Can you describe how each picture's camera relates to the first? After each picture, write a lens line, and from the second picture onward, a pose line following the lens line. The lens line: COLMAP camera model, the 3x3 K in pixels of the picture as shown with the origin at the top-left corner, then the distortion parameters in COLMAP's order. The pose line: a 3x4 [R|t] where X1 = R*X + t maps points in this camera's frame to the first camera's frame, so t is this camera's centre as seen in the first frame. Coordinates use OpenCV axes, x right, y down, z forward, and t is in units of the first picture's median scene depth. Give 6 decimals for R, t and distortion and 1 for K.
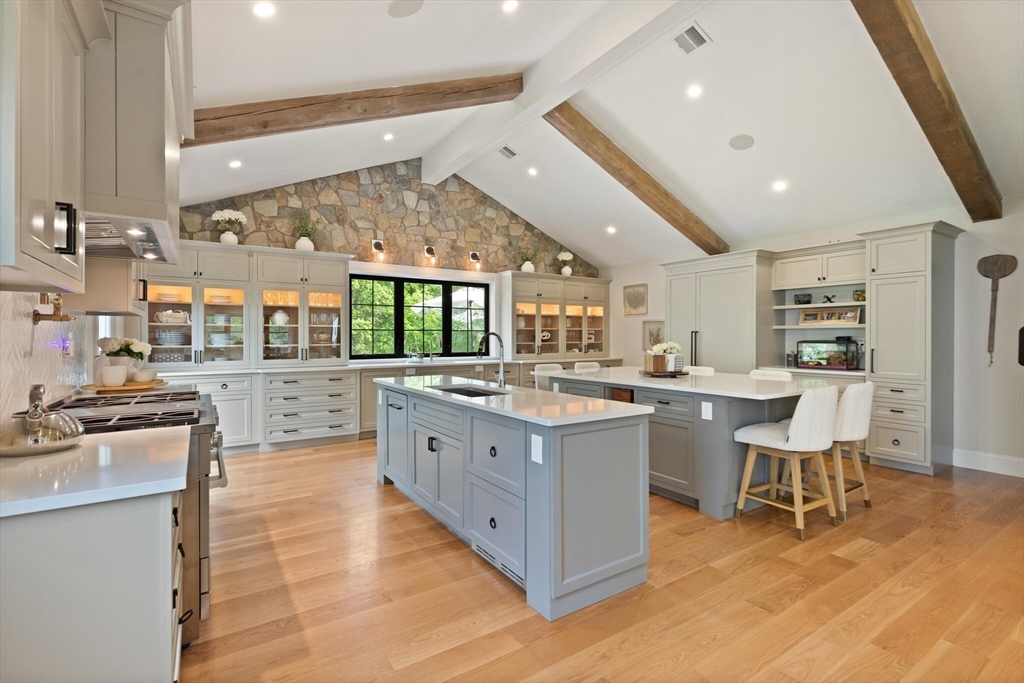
lens RADIAL K [[470.9, 0, 514.6], [0, 470.9, 337.4], [0, 0, 1]] dist [0.000116, -0.000077]
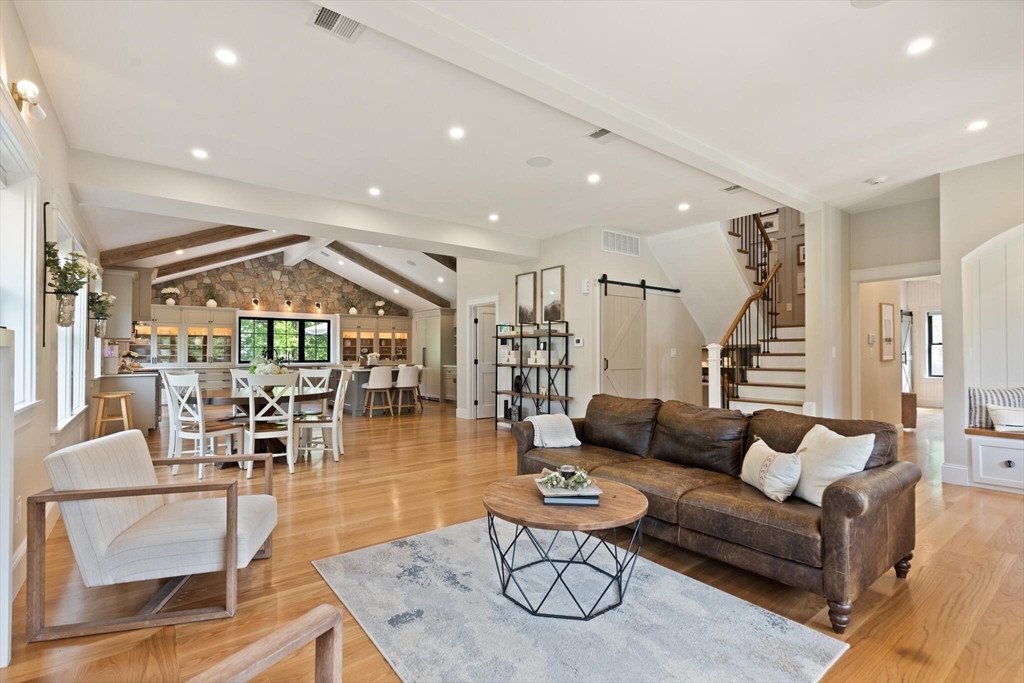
lens RADIAL K [[470.9, 0, 509.5], [0, 470.9, 346.6], [0, 0, 1]] dist [0.000116, -0.000077]
pose [[0.996027, 0.000350, 0.089052, 0.508191], [0.001097, 0.999868, -0.016197, 0.011878], [-0.089046, 0.016231, 0.995895, -0.873719]]
